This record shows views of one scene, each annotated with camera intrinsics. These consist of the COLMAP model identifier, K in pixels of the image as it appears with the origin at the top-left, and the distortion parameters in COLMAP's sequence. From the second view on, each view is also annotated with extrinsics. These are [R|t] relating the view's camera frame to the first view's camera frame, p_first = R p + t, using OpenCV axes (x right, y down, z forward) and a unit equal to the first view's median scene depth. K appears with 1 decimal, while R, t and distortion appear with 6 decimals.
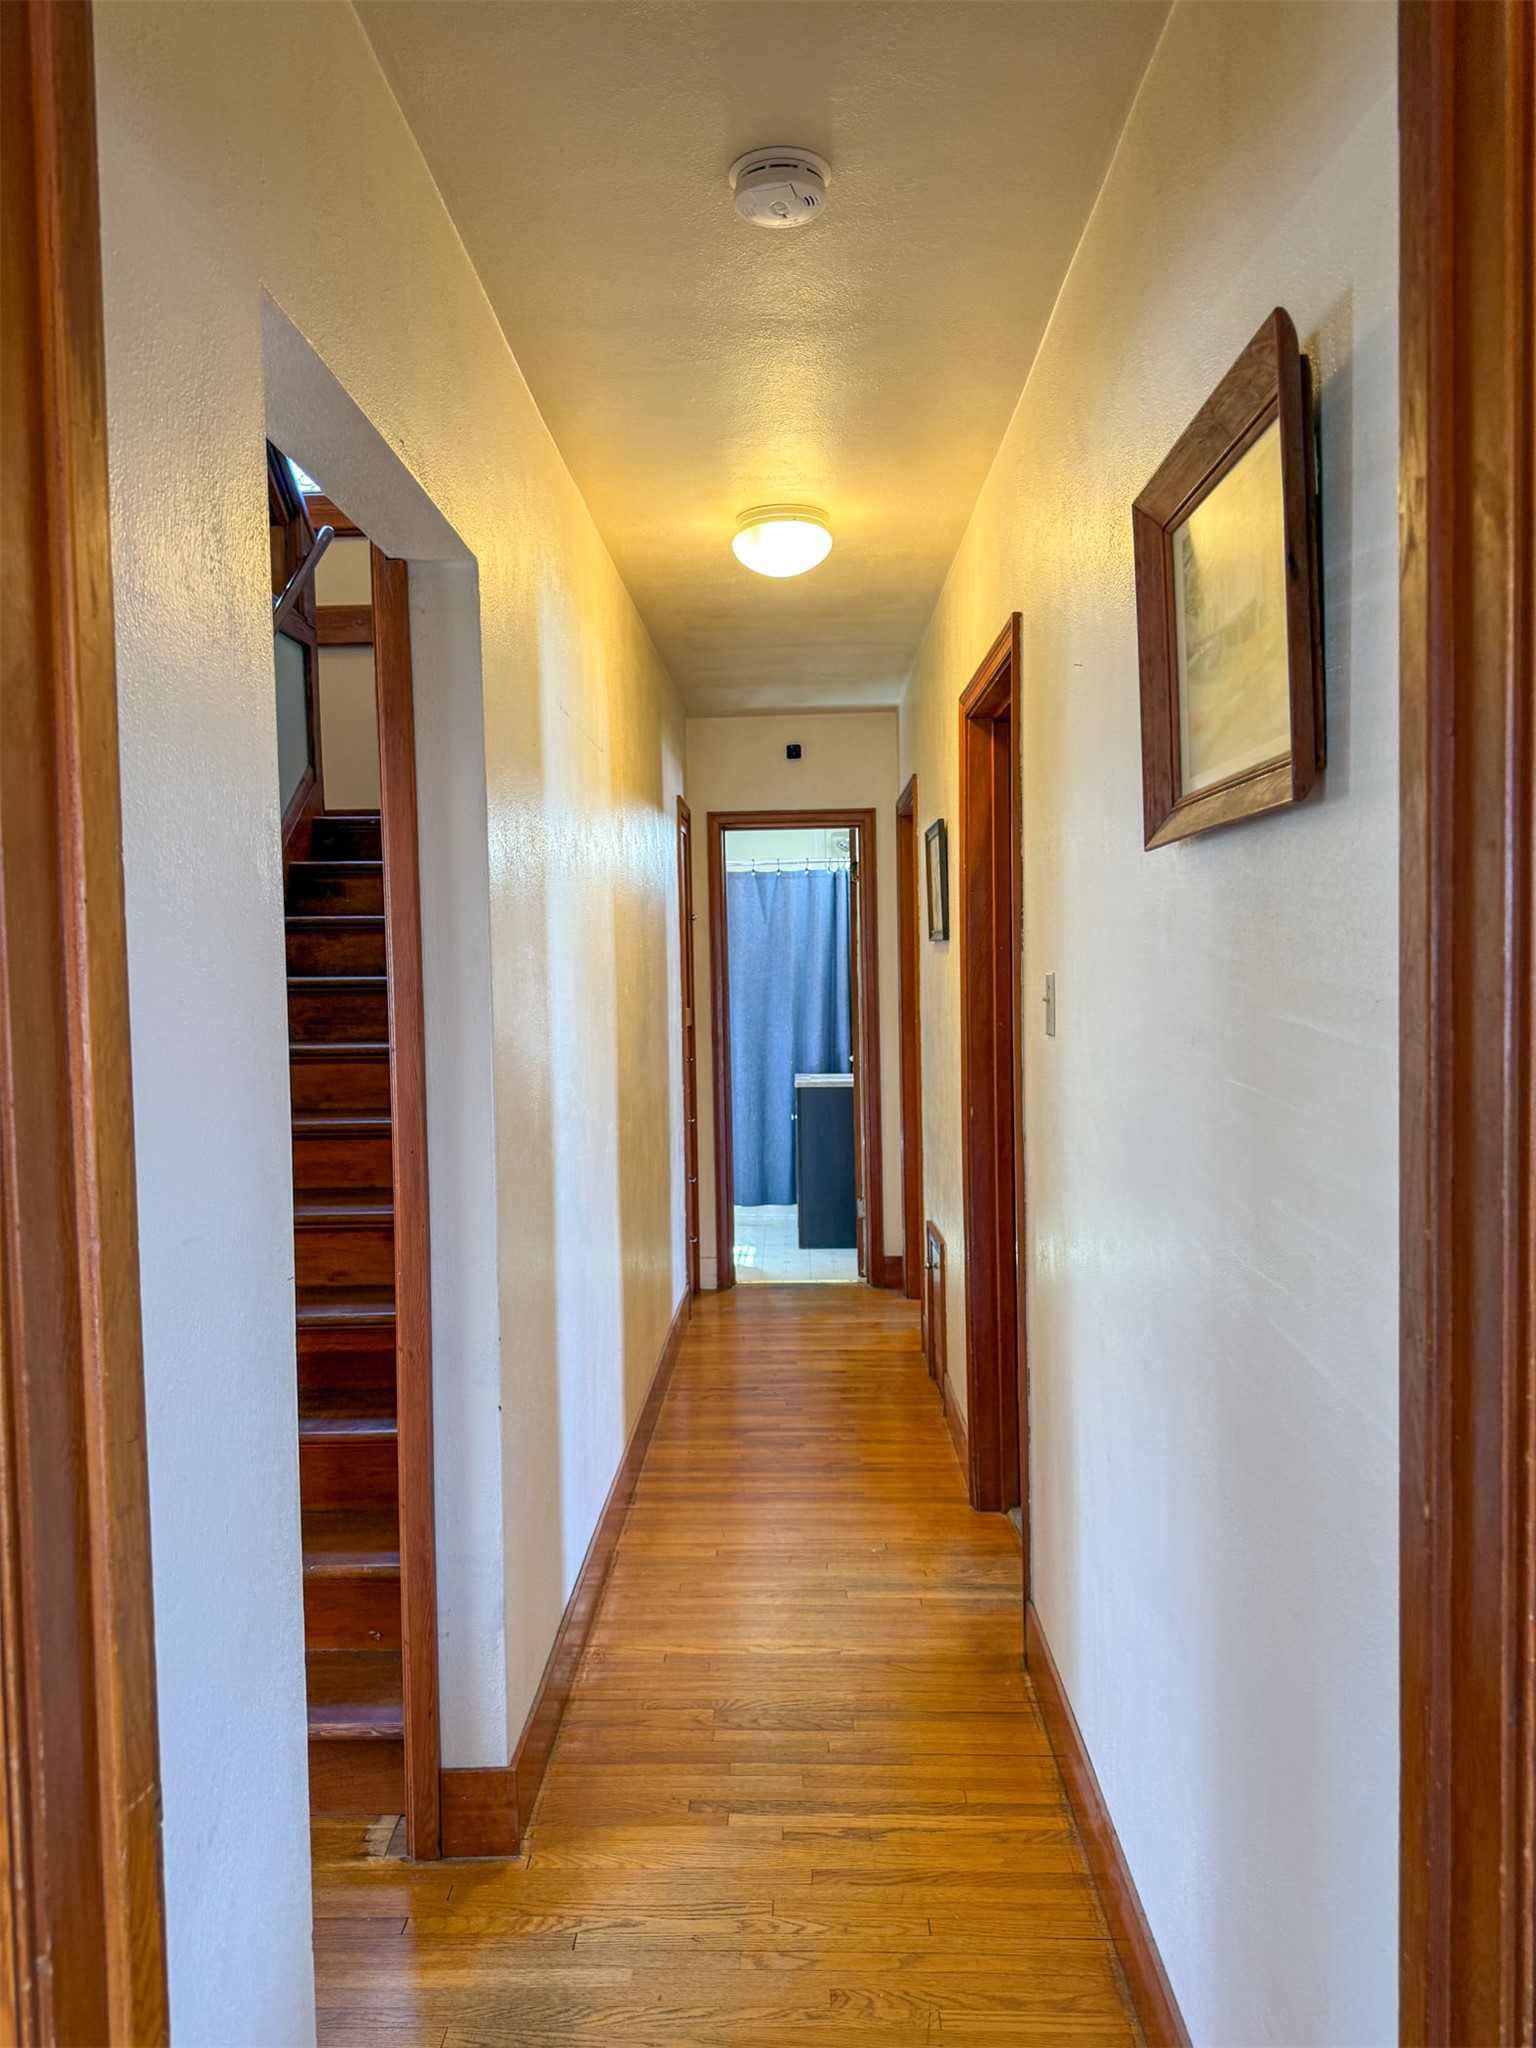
lens RADIAL K [[1453.0, 0, 775.2], [0, 1453.0, 1021.1], [0, 0, 1]] dist [0.042563, -0.073852]
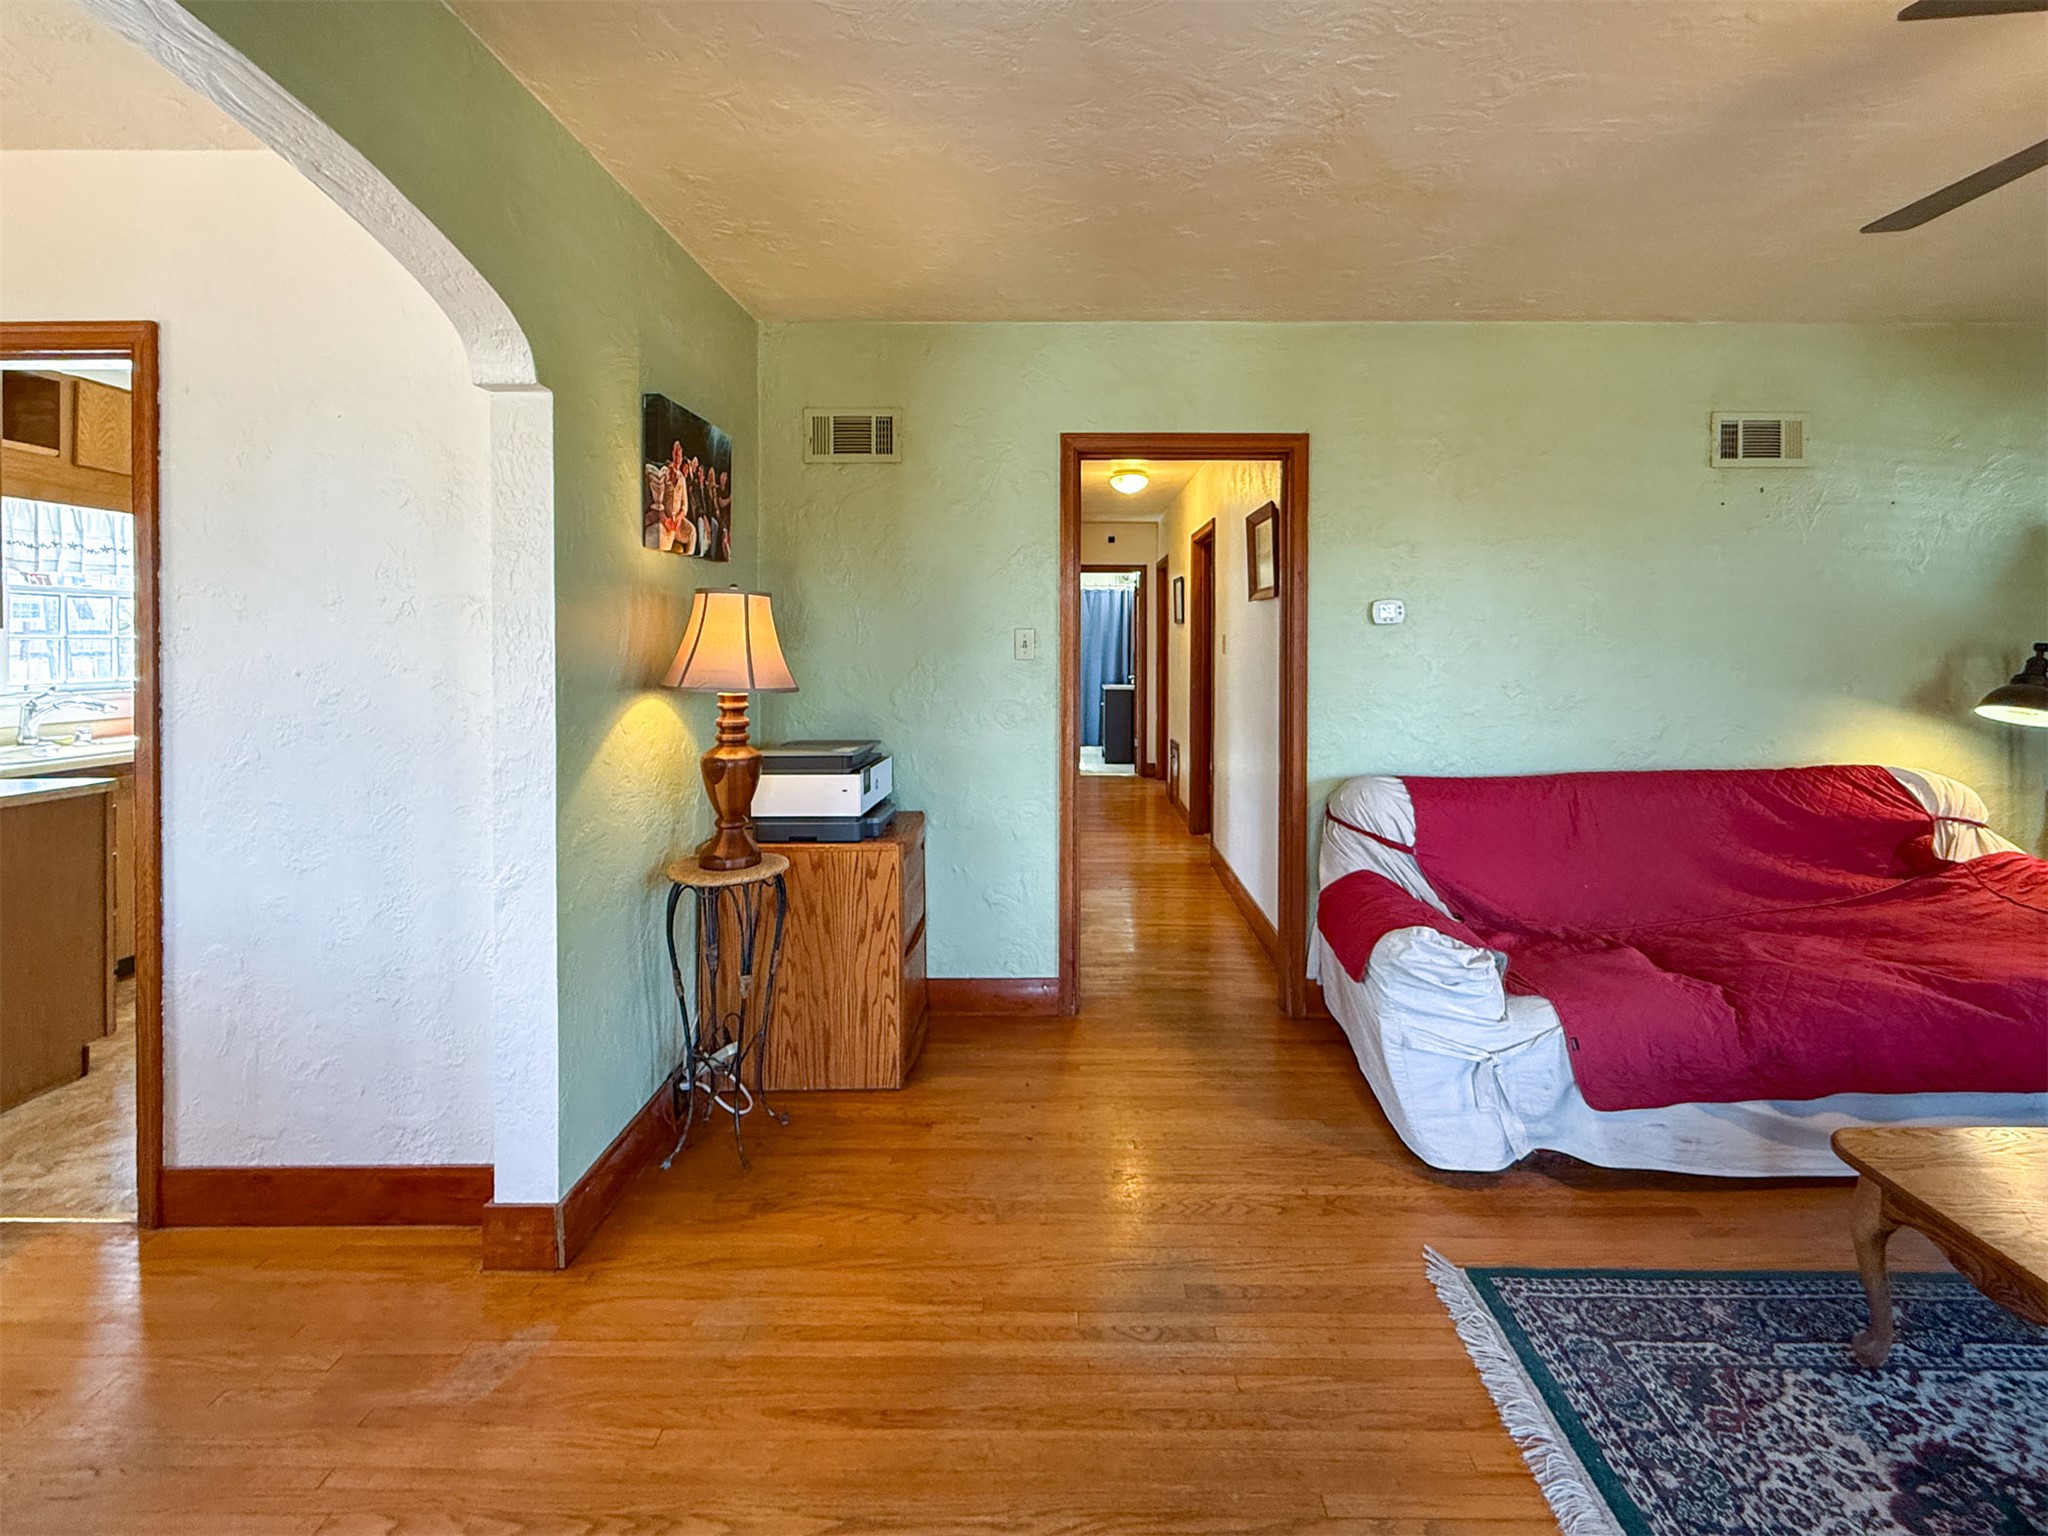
lens RADIAL K [[896.3, 0, 1067.8], [0, 896.3, 648.0], [0, 0, 1]] dist [0.006061, -0.001103]
pose [[0.999669, 0.016766, 0.019489, -0.084877], [-0.016235, 0.999502, -0.027067, 0.024895], [-0.019933, 0.026741, 0.999444, -0.423585]]
